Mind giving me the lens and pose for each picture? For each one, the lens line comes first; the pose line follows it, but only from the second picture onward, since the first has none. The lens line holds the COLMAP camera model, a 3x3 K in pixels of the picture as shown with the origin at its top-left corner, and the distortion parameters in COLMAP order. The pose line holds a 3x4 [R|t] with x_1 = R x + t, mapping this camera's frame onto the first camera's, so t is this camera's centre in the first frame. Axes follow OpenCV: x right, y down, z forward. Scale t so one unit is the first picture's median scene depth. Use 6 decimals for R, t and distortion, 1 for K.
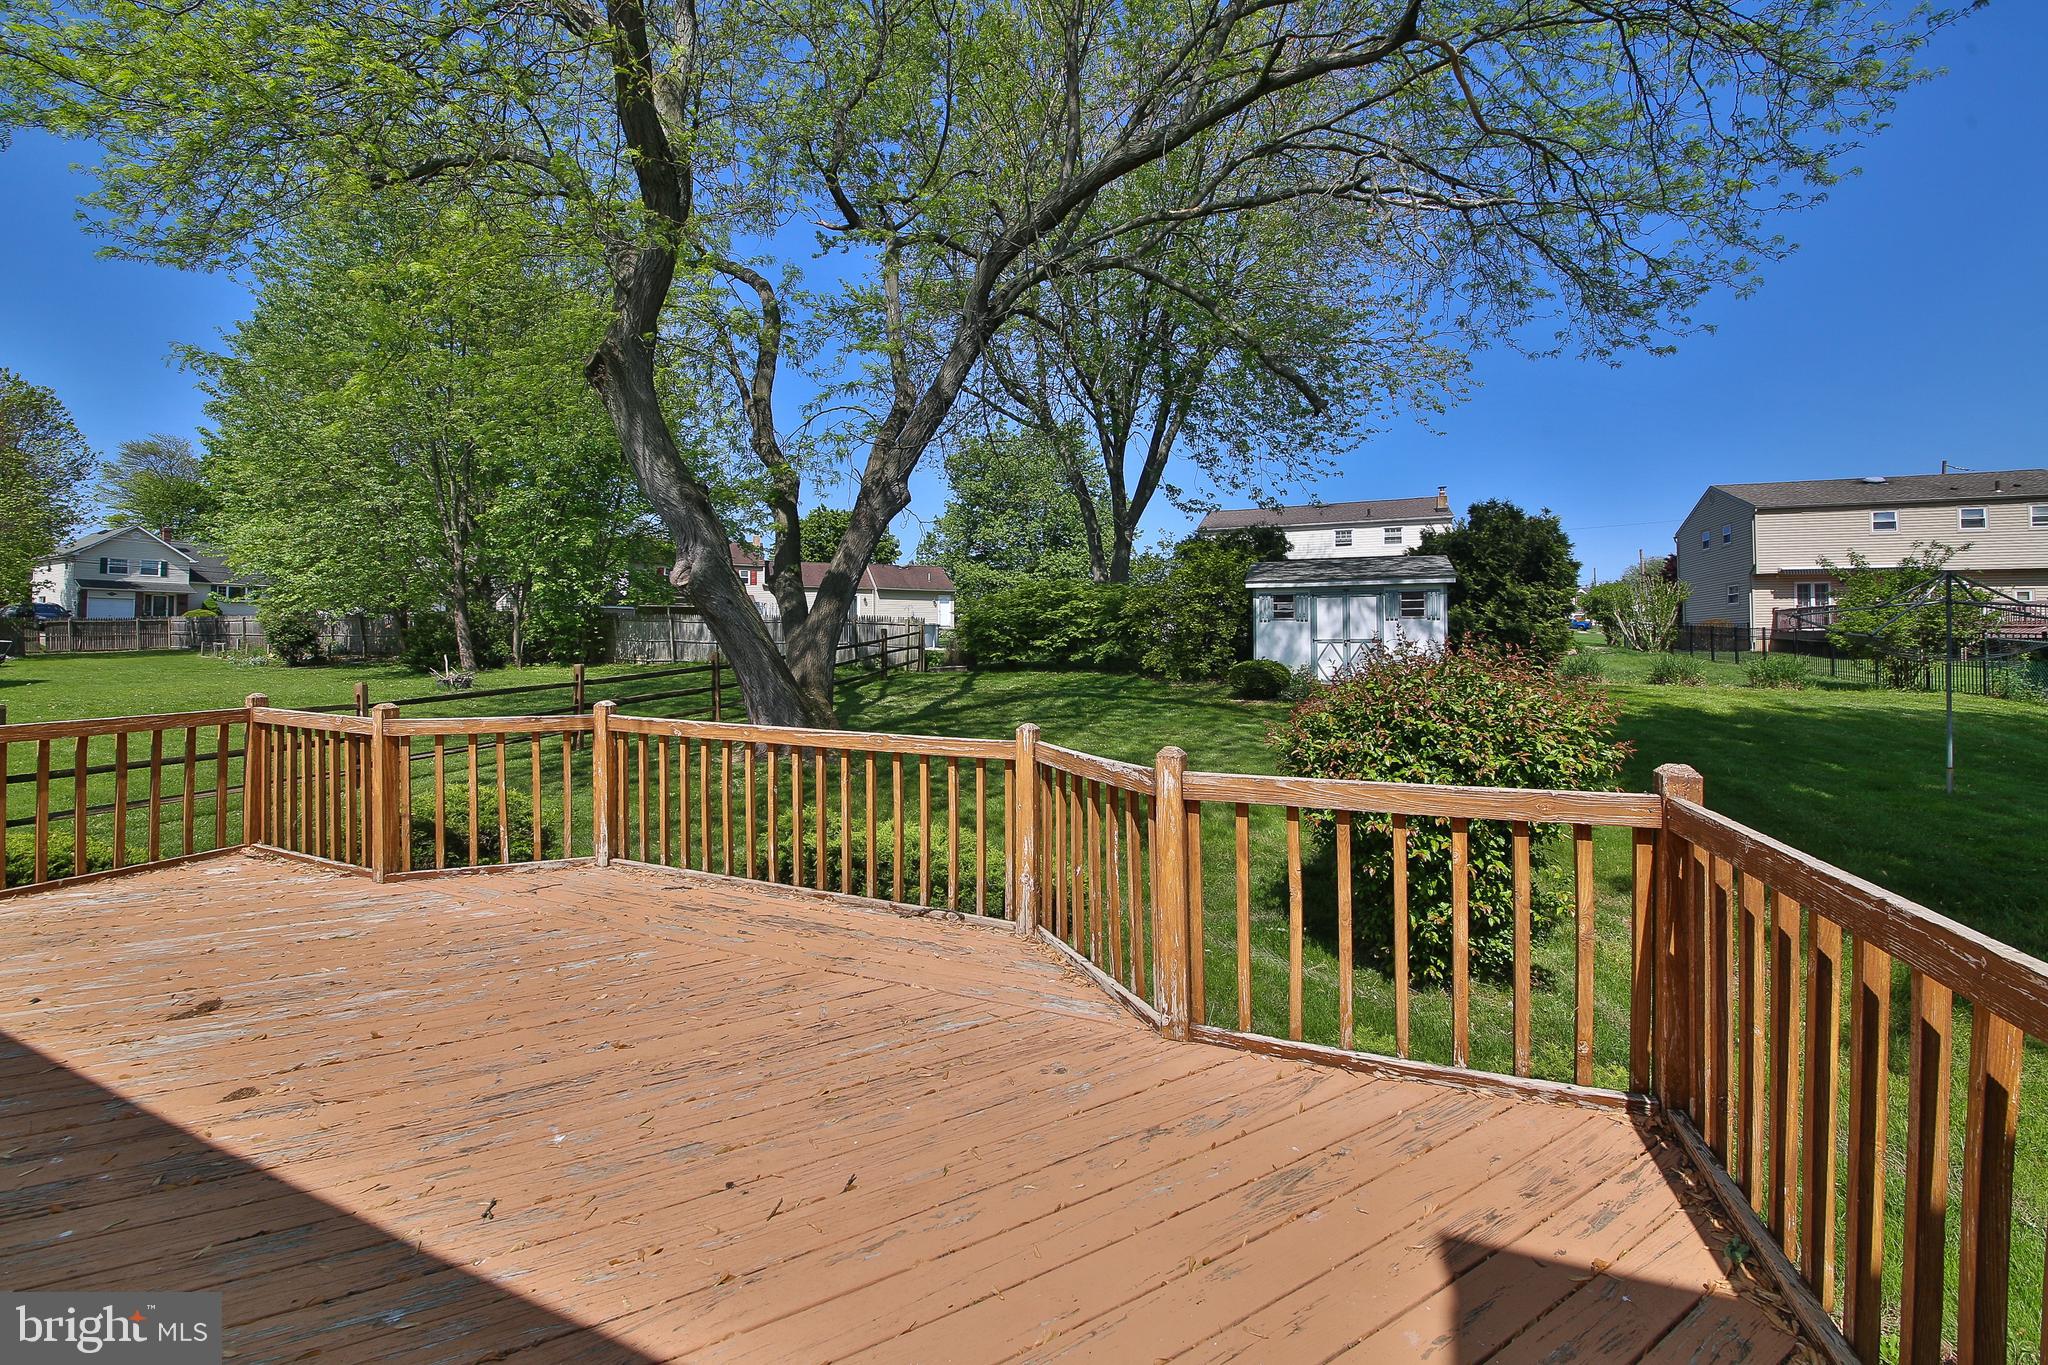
lens RADIAL K [[777.6, 0, 1012.0], [0, 777.6, 639.7], [0, 0, 1]] dist [-0.027435, -0.001568]
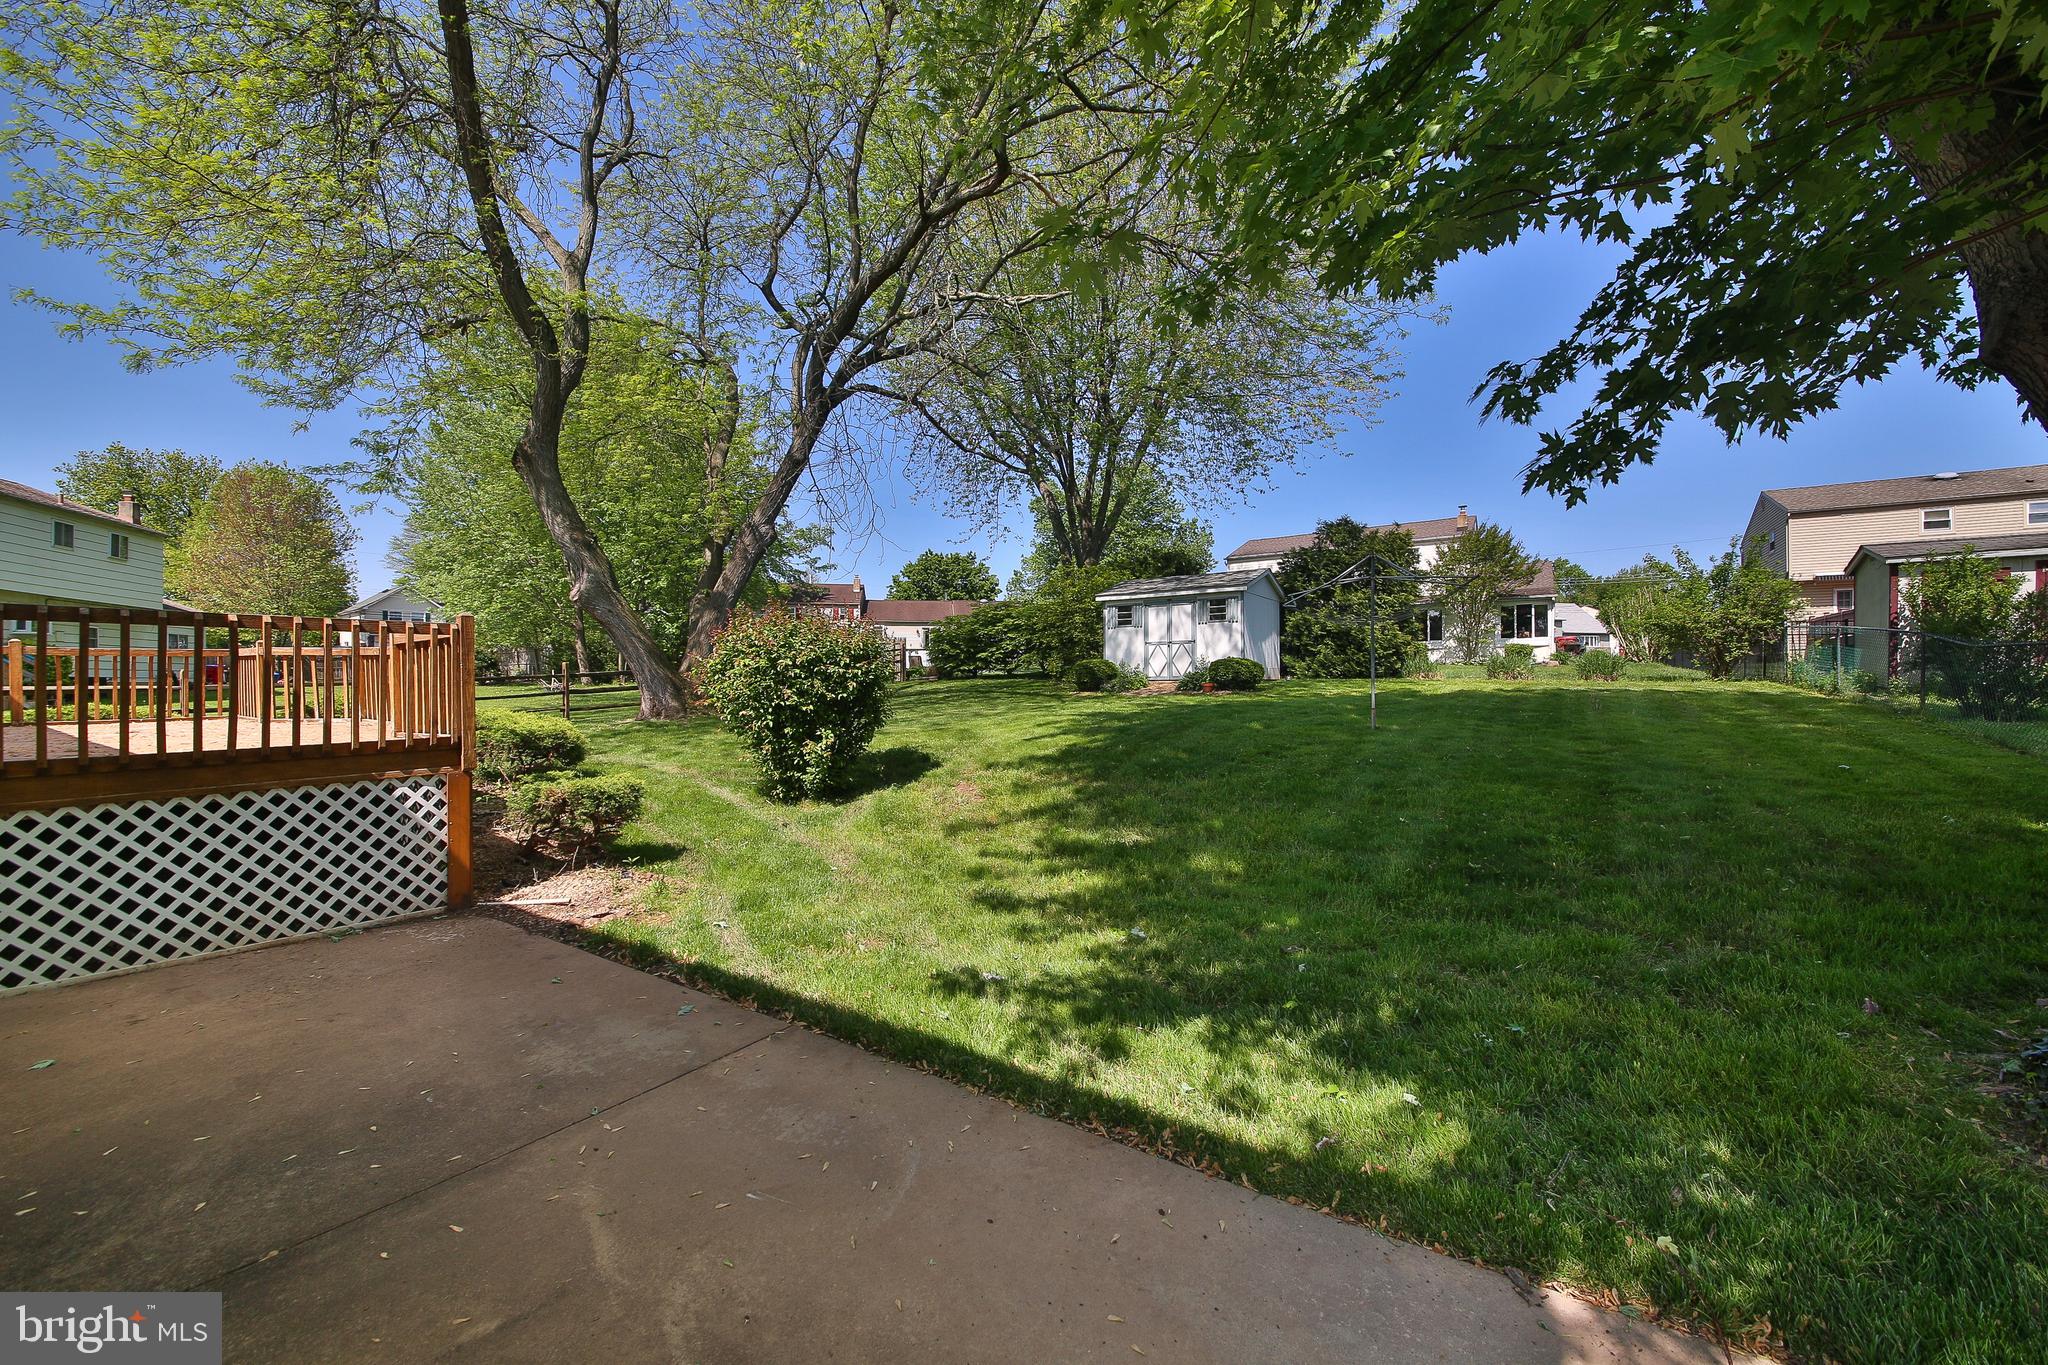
lens RADIAL K [[740.1, 0, 1004.9], [0, 740.1, 671.4], [0, 0, 1]] dist [-0.023397, -0.002799]
pose [[0.981069, -0.007058, -0.193528, 0.366269], [0.006028, 0.999964, -0.005910, 0.045617], [0.193563, 0.004631, 0.981077, -0.129065]]
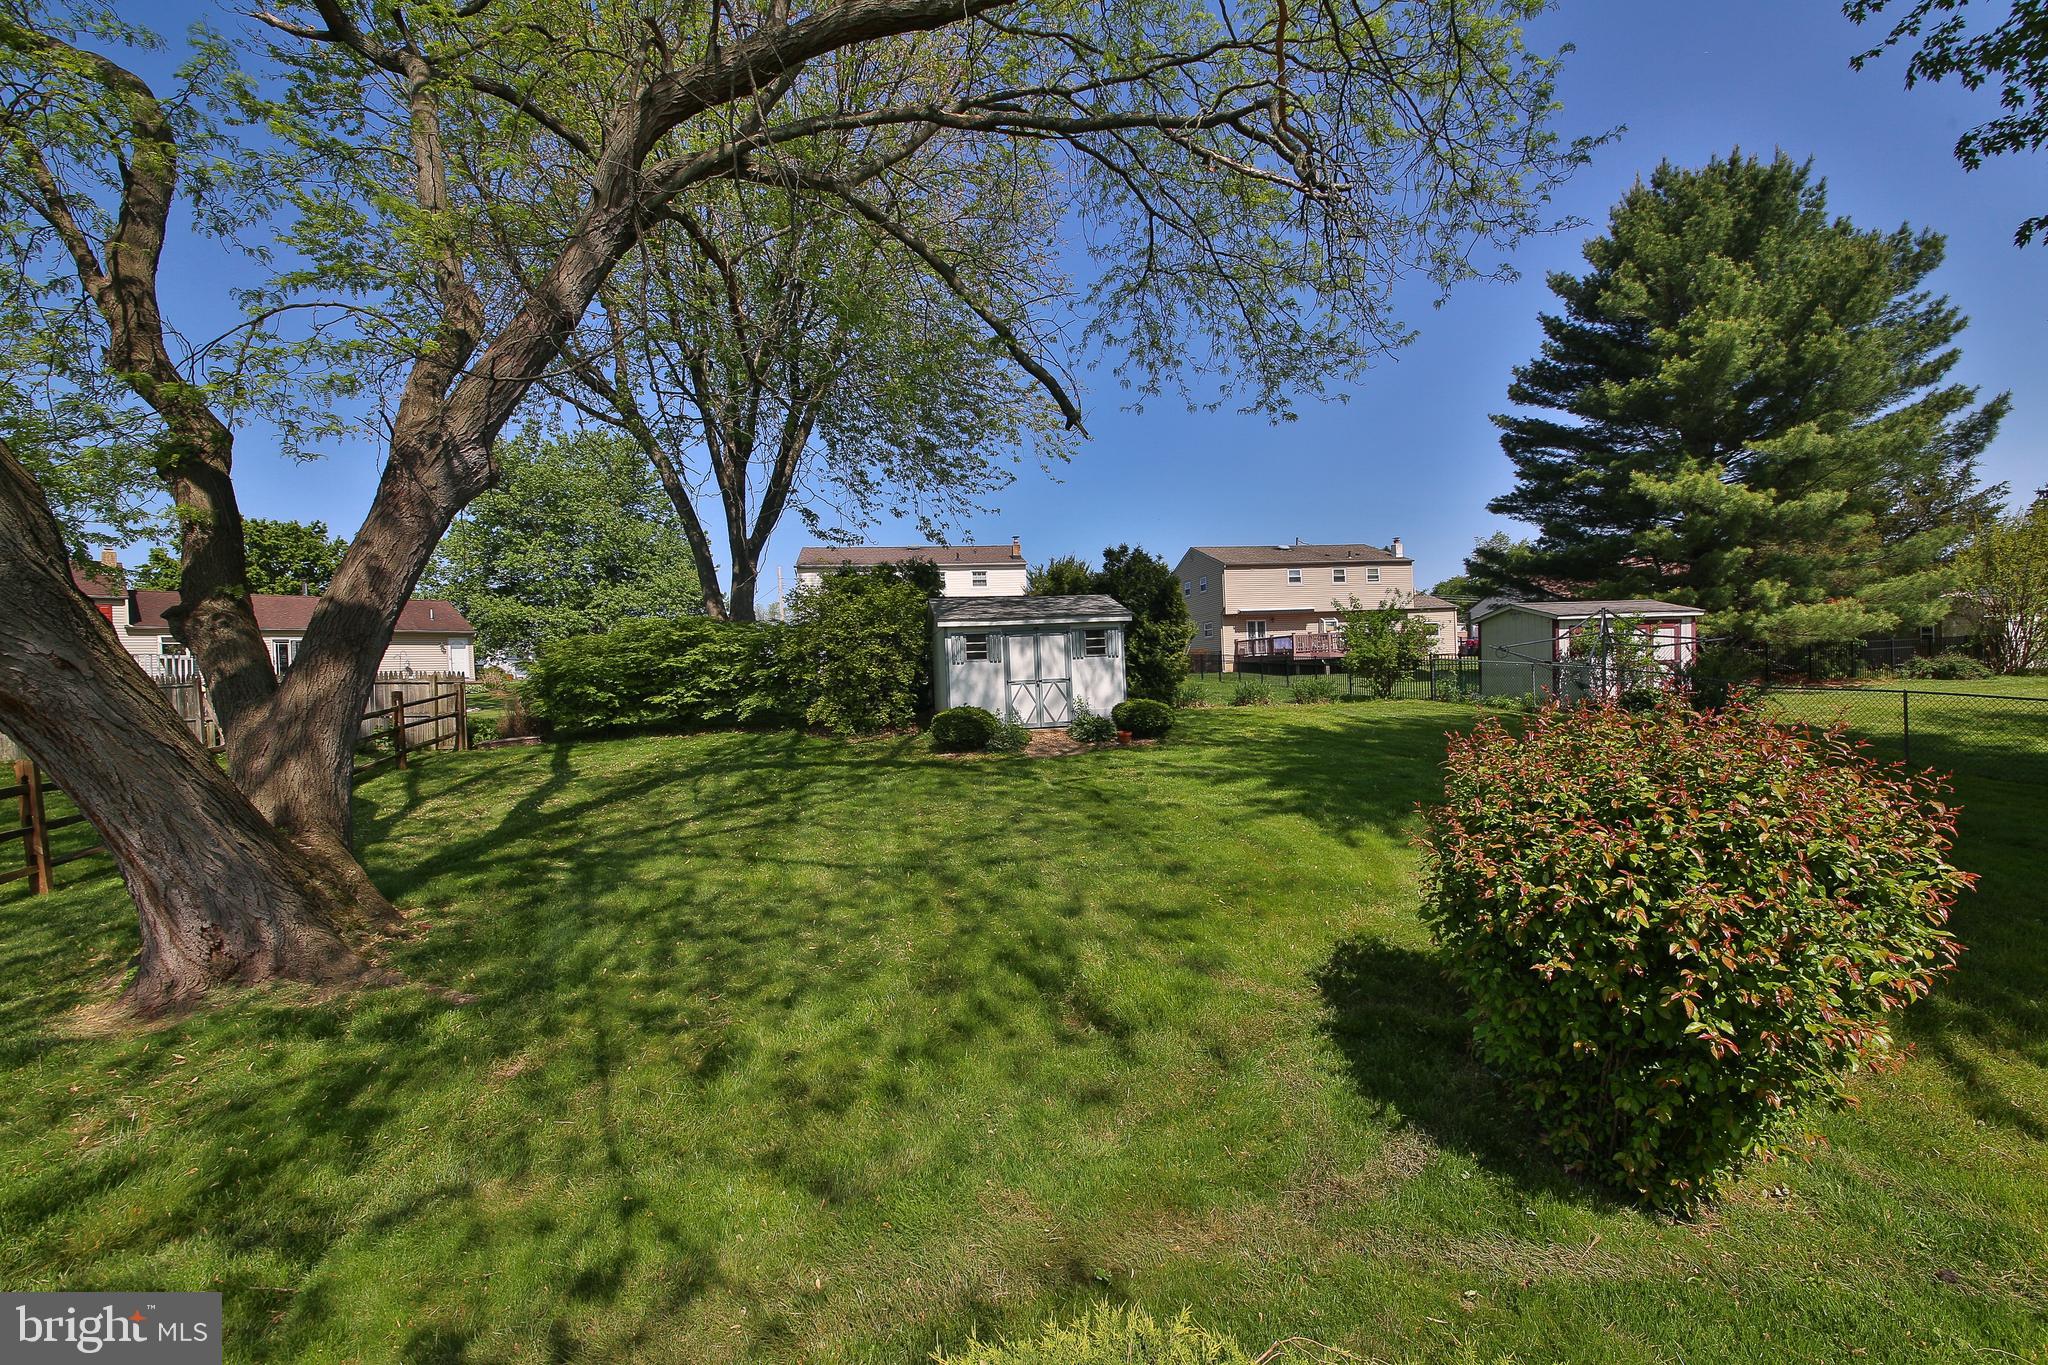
lens RADIAL K [[740.1, 0, 1024.0], [0, 740.1, 682.3], [0, 0, 1]] dist [-0.023397, -0.002799]
pose [[0.827857, -0.044980, 0.559133, -0.085781], [0.039344, 0.998981, 0.022112, -0.017185], [-0.559558, 0.003693, 0.828783, 0.229963]]
